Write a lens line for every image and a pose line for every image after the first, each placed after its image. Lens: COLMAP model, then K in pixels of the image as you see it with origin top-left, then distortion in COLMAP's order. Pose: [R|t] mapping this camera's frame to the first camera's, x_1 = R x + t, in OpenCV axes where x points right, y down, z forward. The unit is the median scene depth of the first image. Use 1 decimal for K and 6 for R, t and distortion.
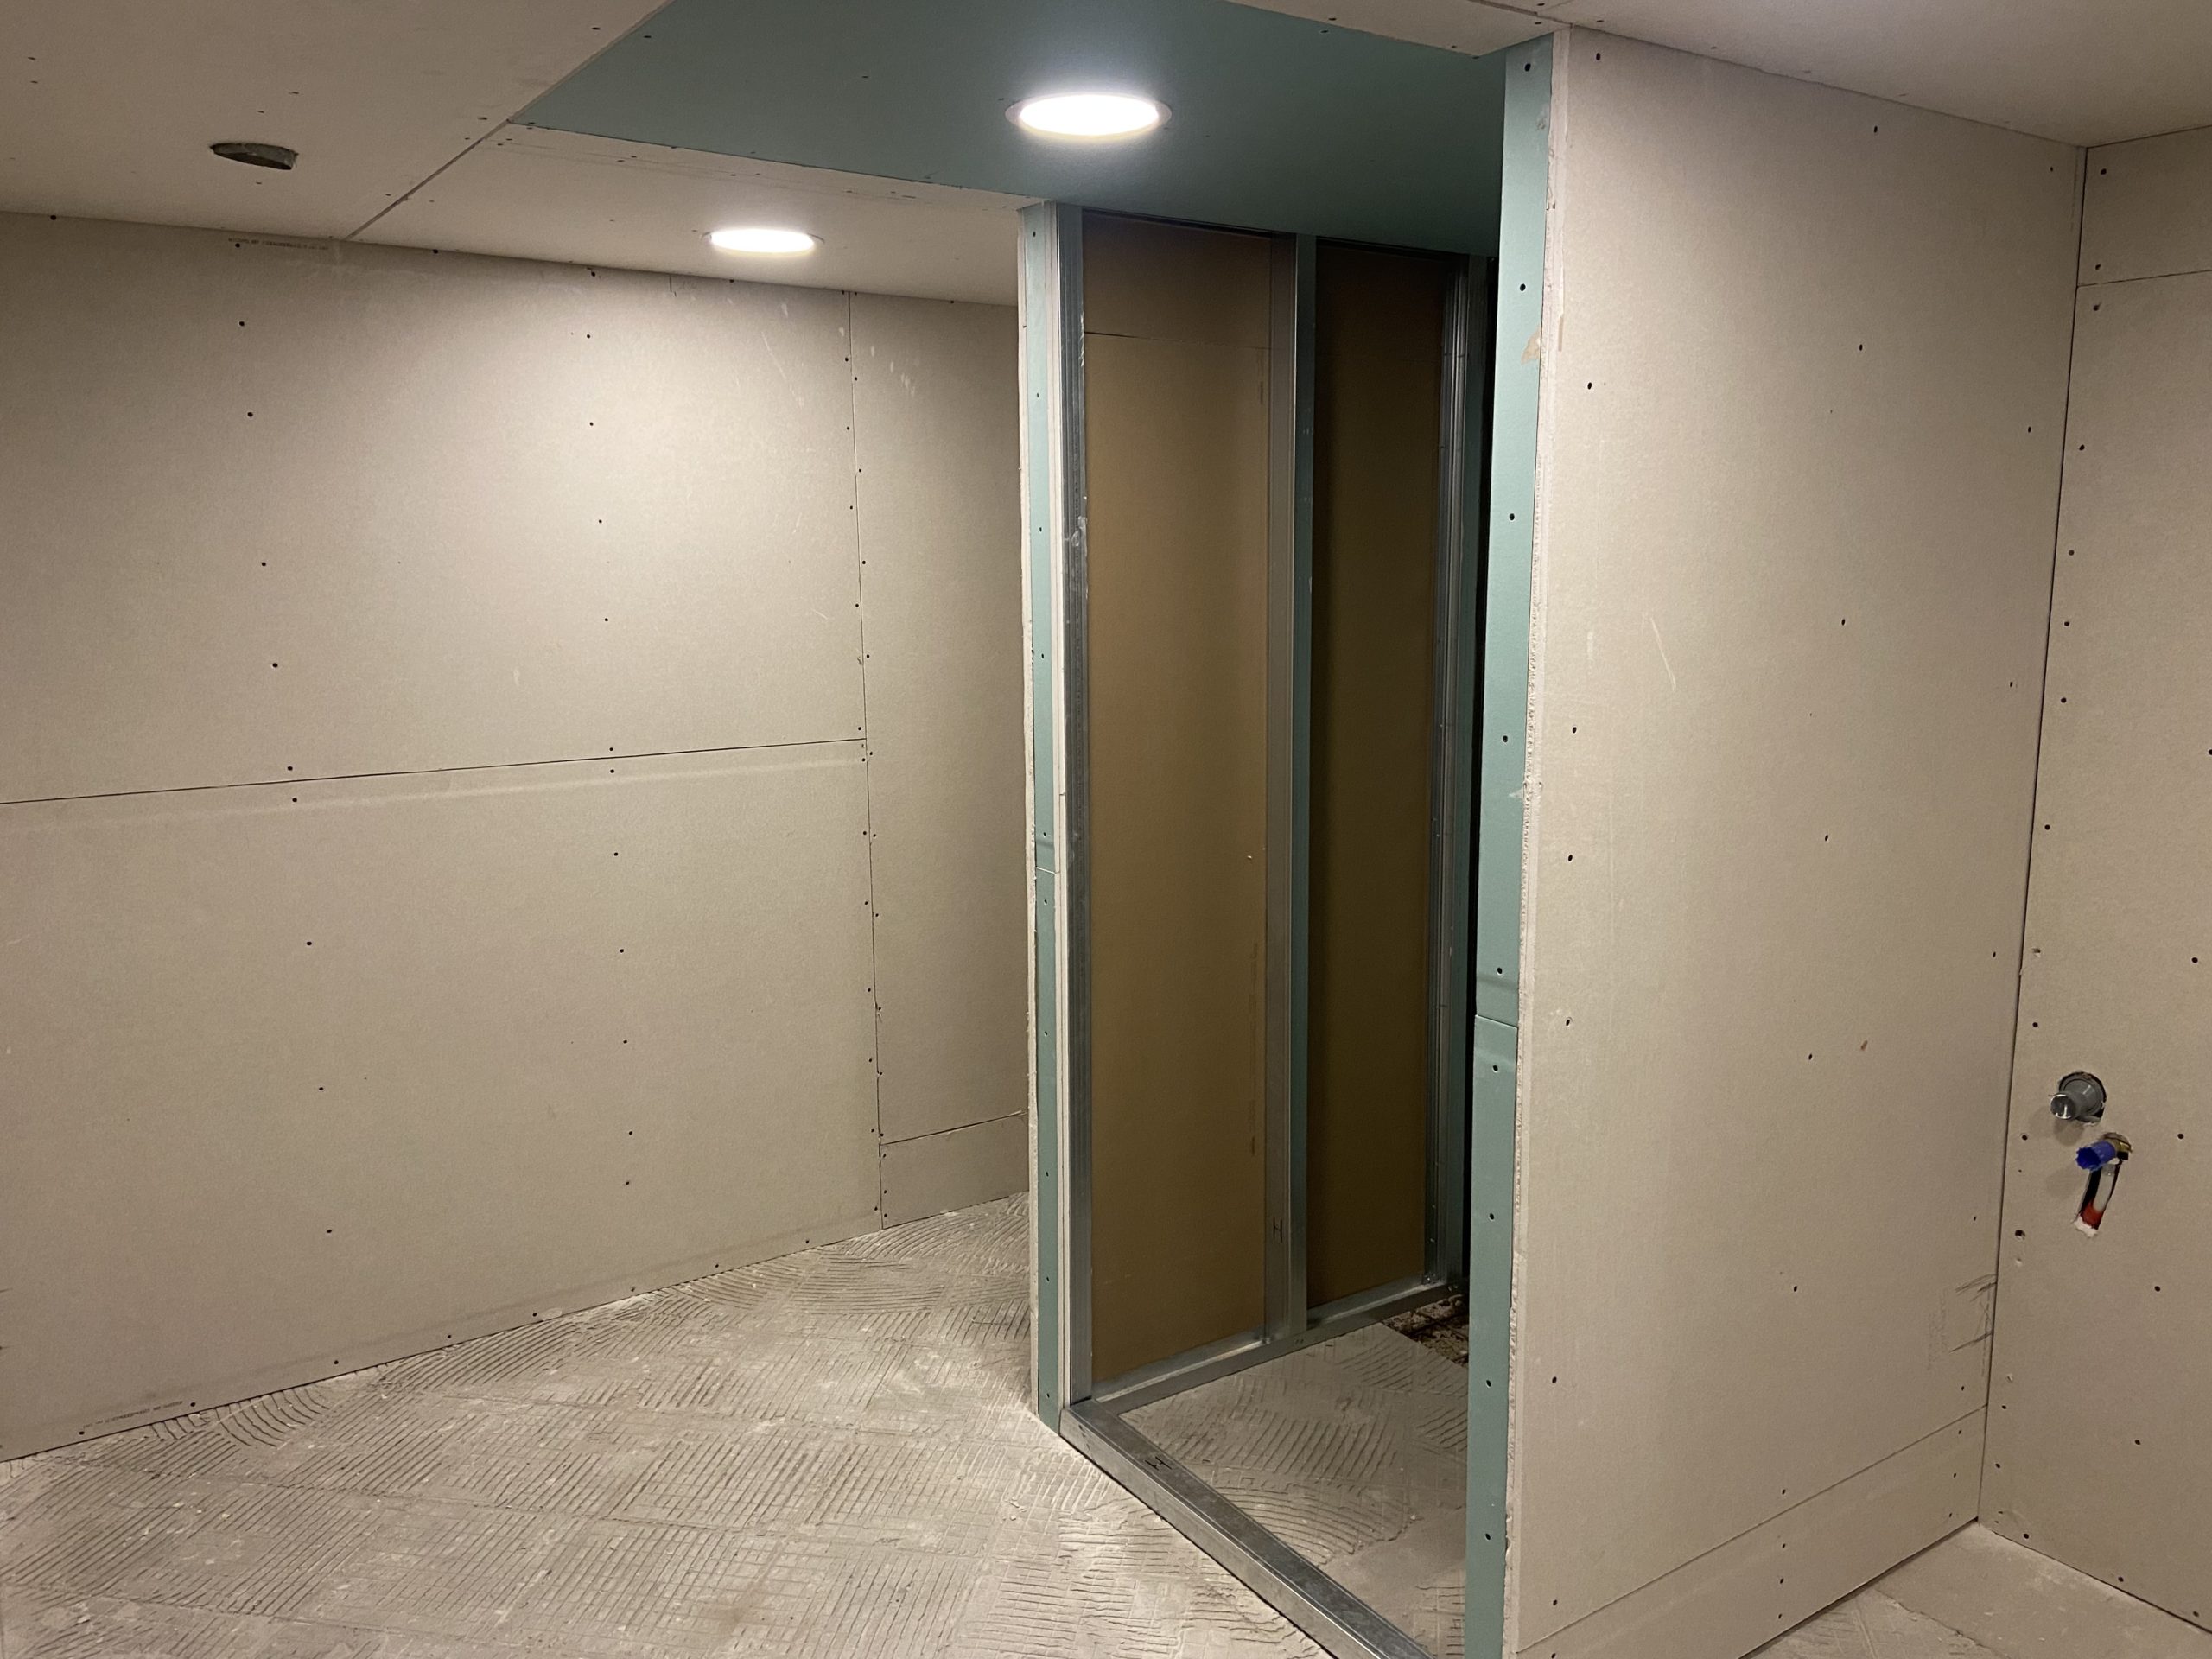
lens RADIAL K [[1663.6, 0, 1121.4], [0, 1663.6, 822.9], [0, 0, 1]] dist [0.081556, -0.053413]
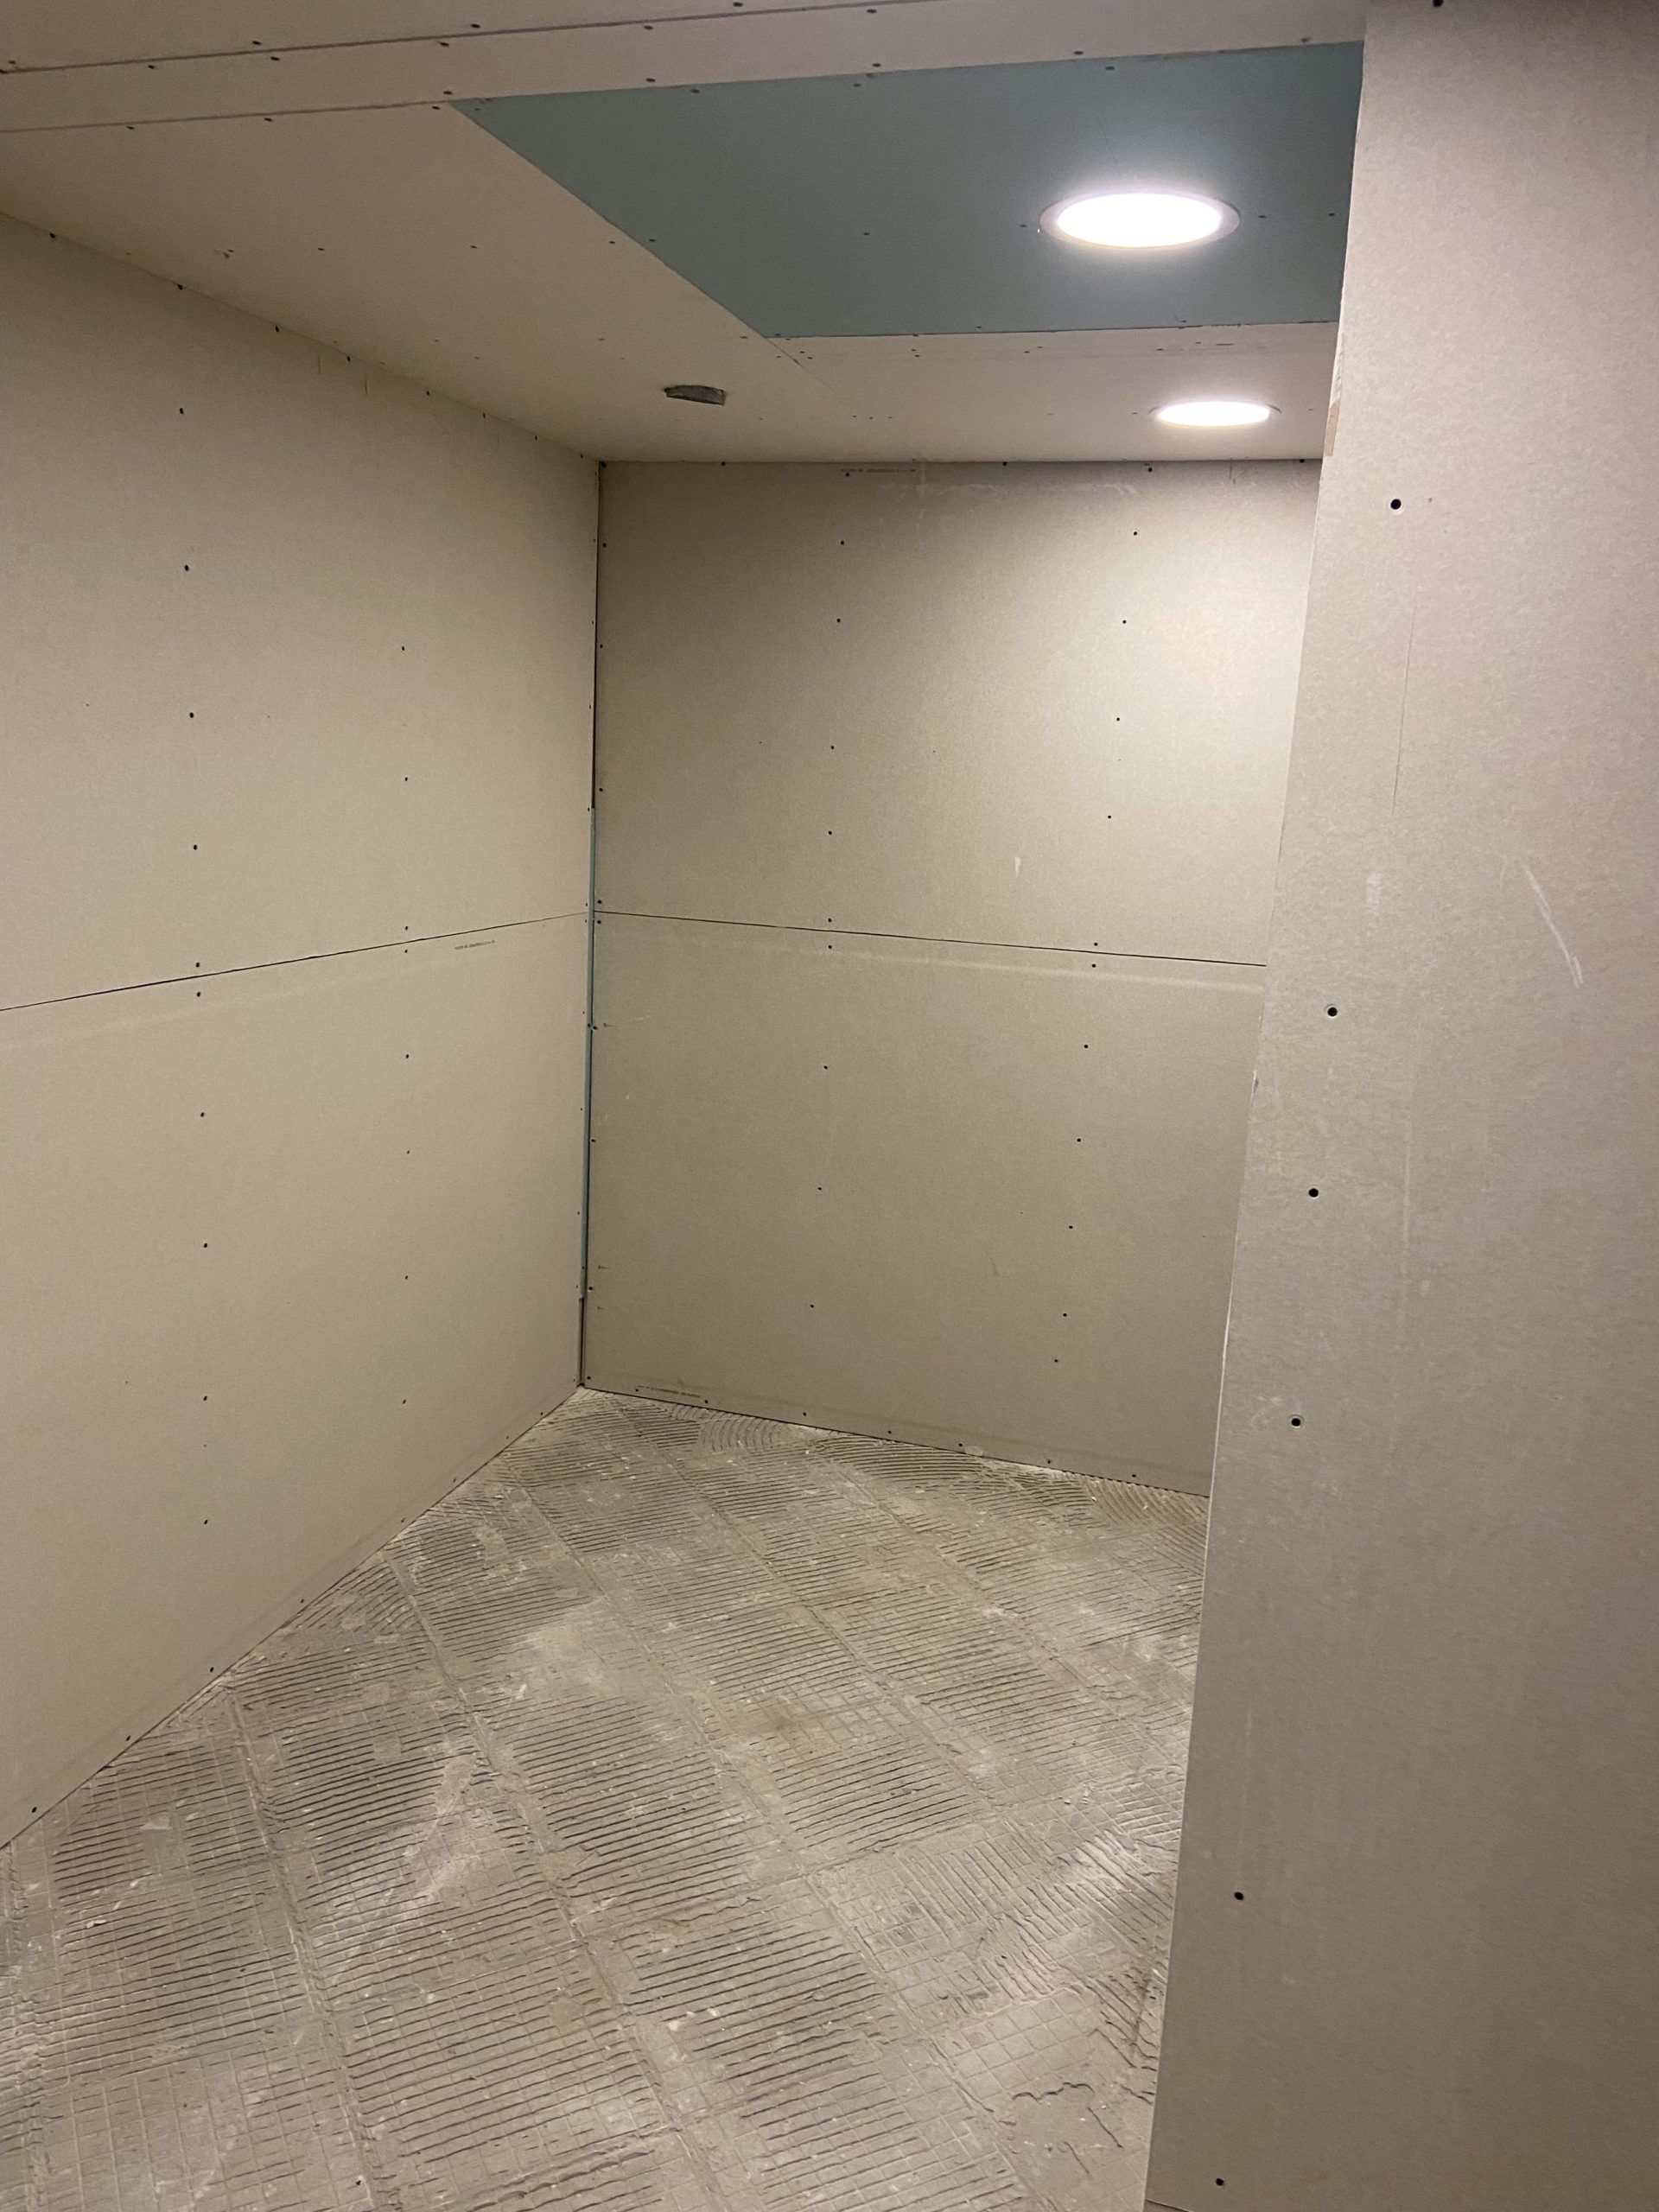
lens RADIAL K [[1663.6, 0, 833.6], [0, 1663.6, 1107.9], [0, 0, 1]] dist [0.081556, -0.053413]
pose [[0.616620, 0.202404, -0.760797, 0.436177], [-0.179433, 0.977082, 0.114517, -0.037983], [0.766540, 0.065899, 0.638807, 0.256898]]
